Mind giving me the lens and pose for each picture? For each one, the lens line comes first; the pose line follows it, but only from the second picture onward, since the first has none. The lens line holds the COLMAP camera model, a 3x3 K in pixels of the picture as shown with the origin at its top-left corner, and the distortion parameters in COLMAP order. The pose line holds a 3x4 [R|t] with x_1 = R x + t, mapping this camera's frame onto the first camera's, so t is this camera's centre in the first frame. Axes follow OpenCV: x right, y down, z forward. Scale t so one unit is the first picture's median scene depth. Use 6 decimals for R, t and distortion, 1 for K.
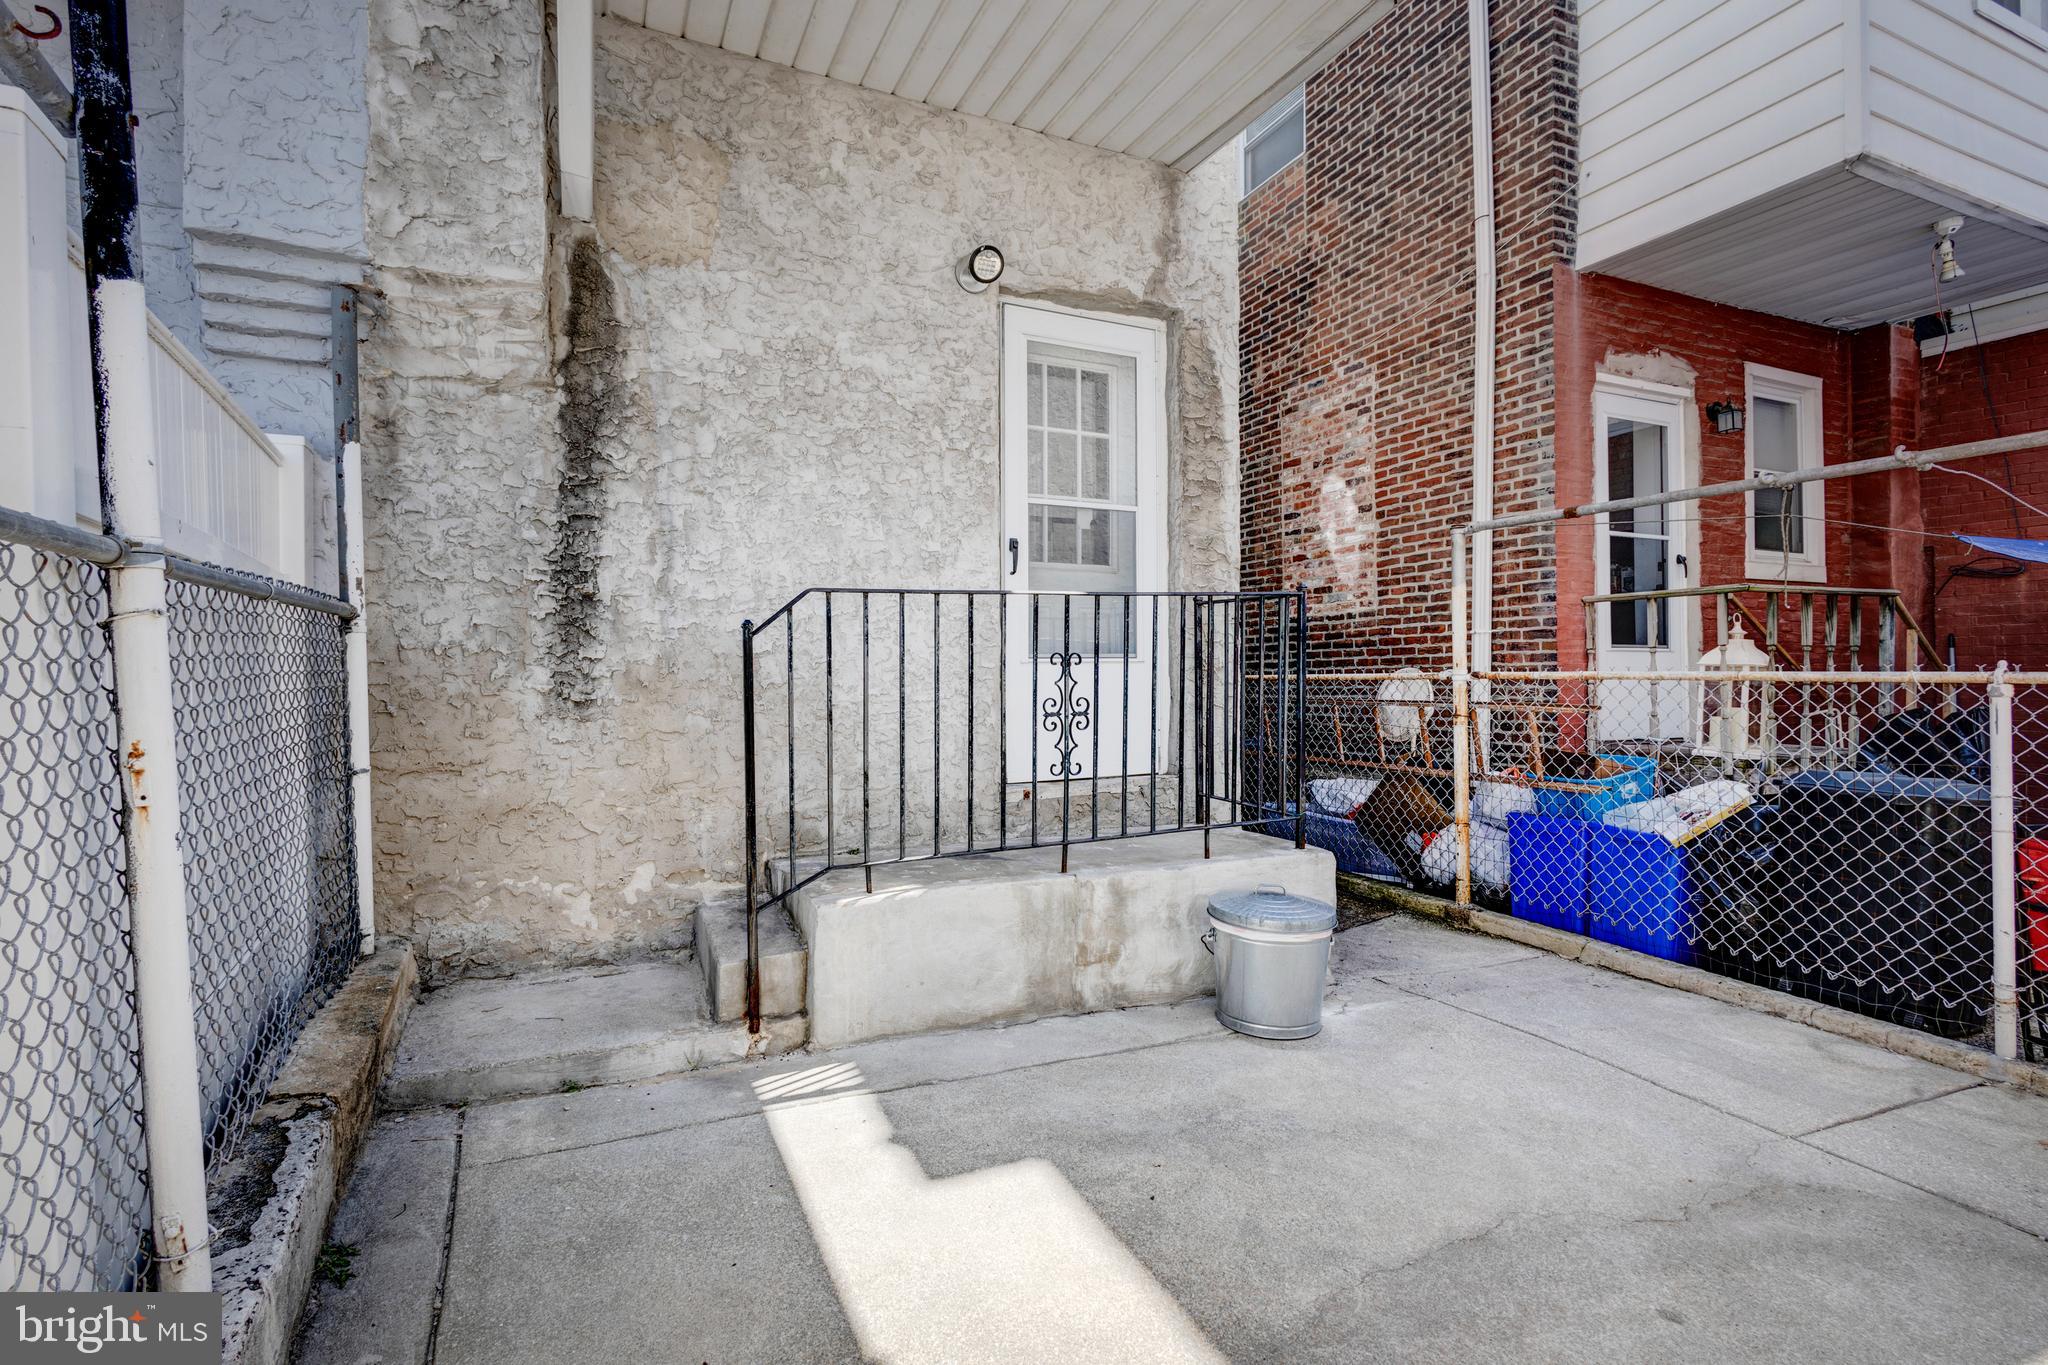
lens RADIAL K [[949.9, 0, 1008.0], [0, 949.9, 674.0], [0, 0, 1]] dist [0.008162, 0.000139]
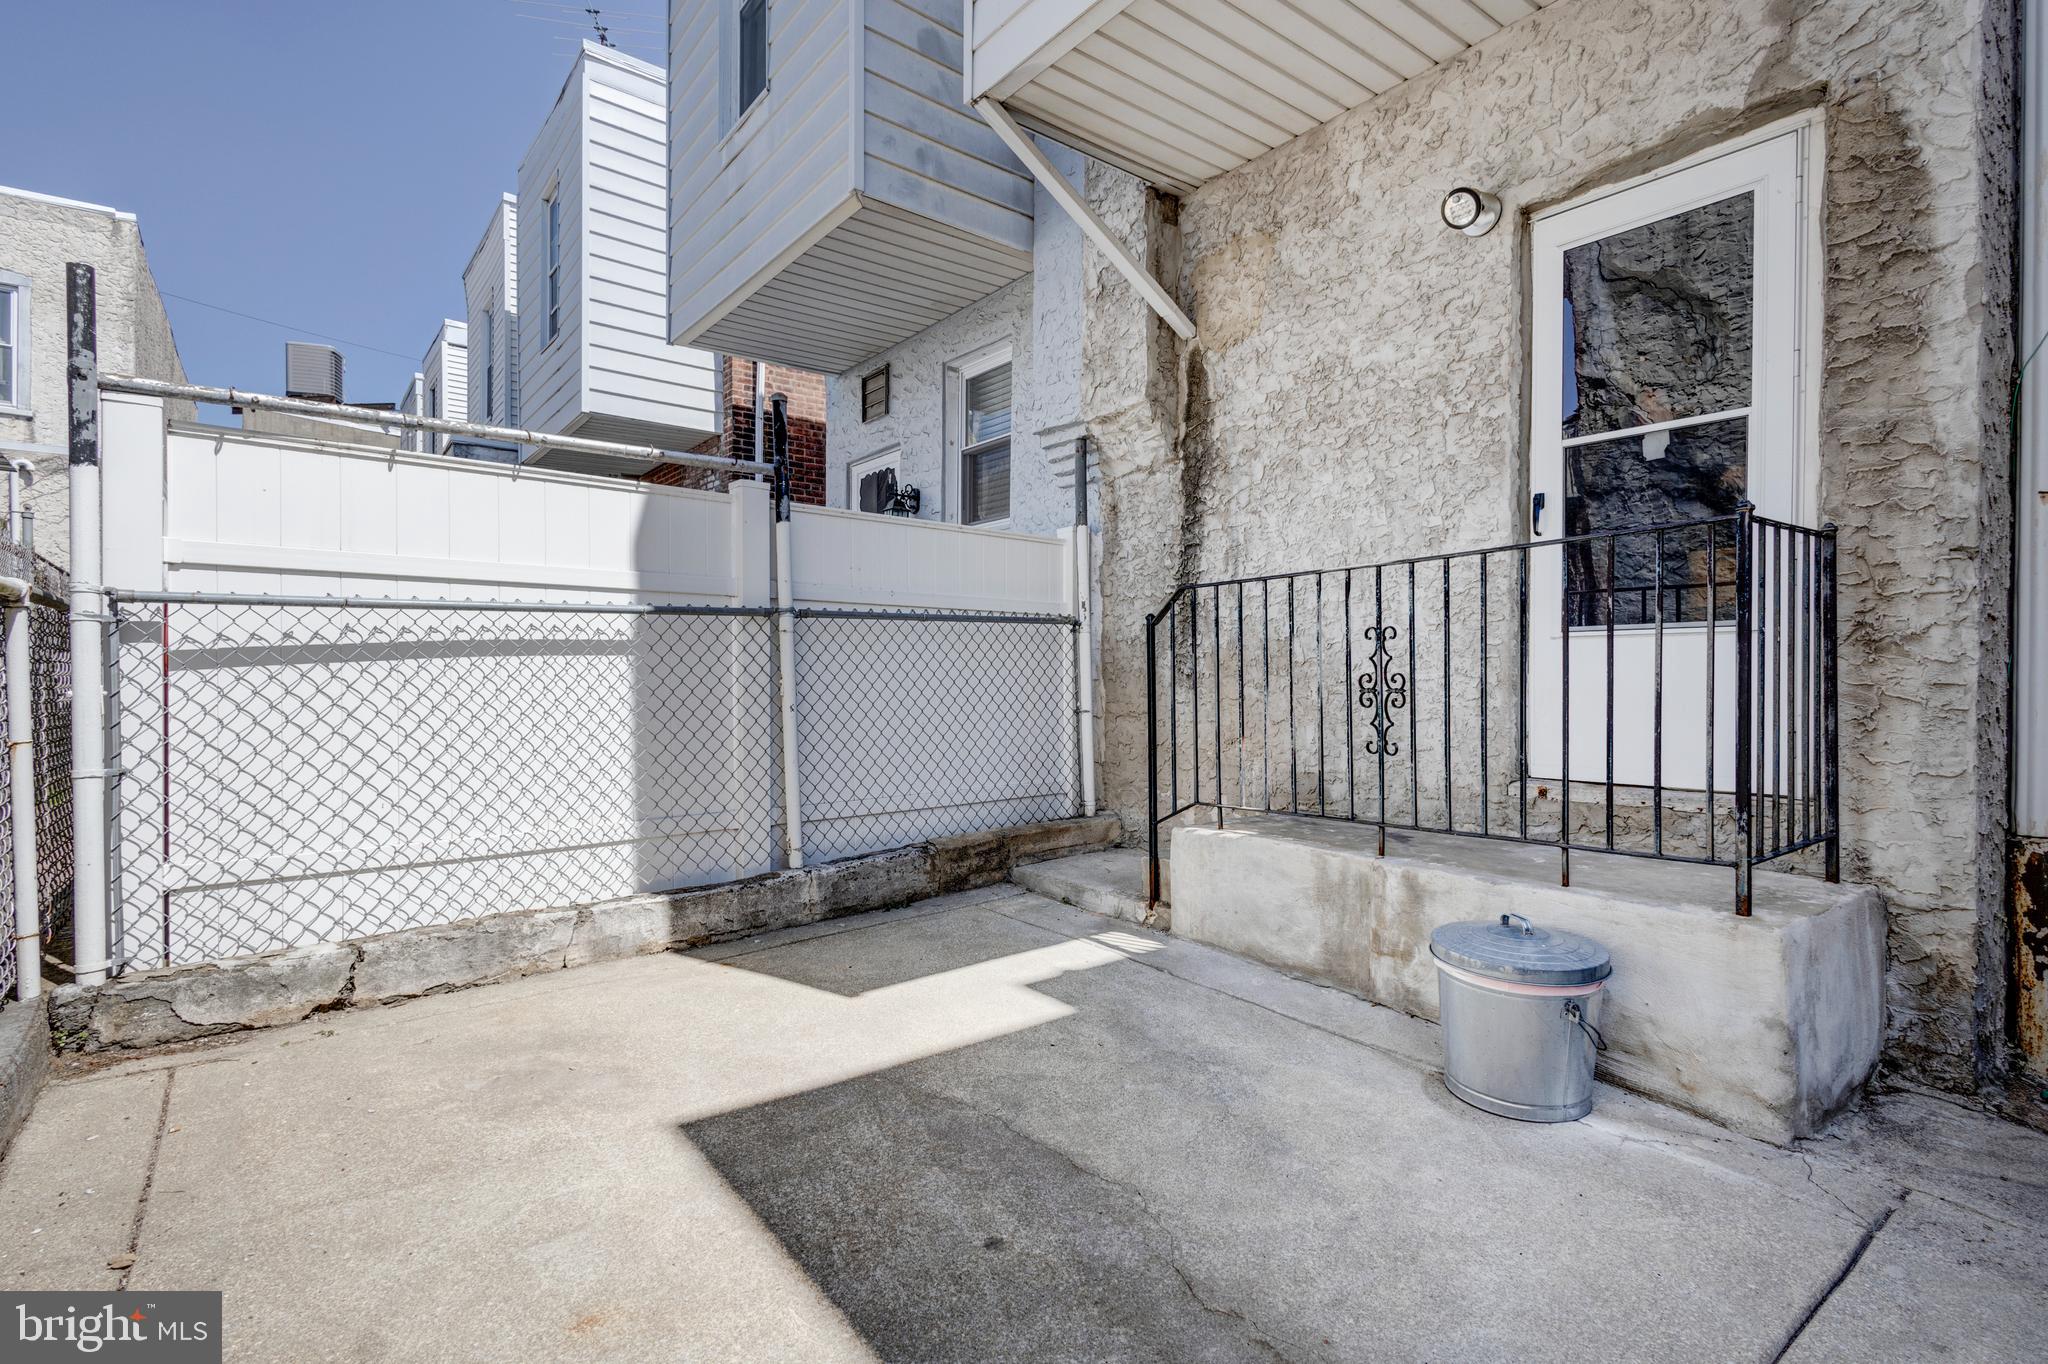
lens RADIAL K [[949.9, 0, 1006.7], [0, 949.9, 678.2], [0, 0, 1]] dist [0.008162, 0.000139]
pose [[0.235957, 0.010894, -0.971702, 0.905437], [-0.001742, 0.999940, 0.010788, 0.020094], [0.971762, -0.000853, 0.235962, 0.406697]]
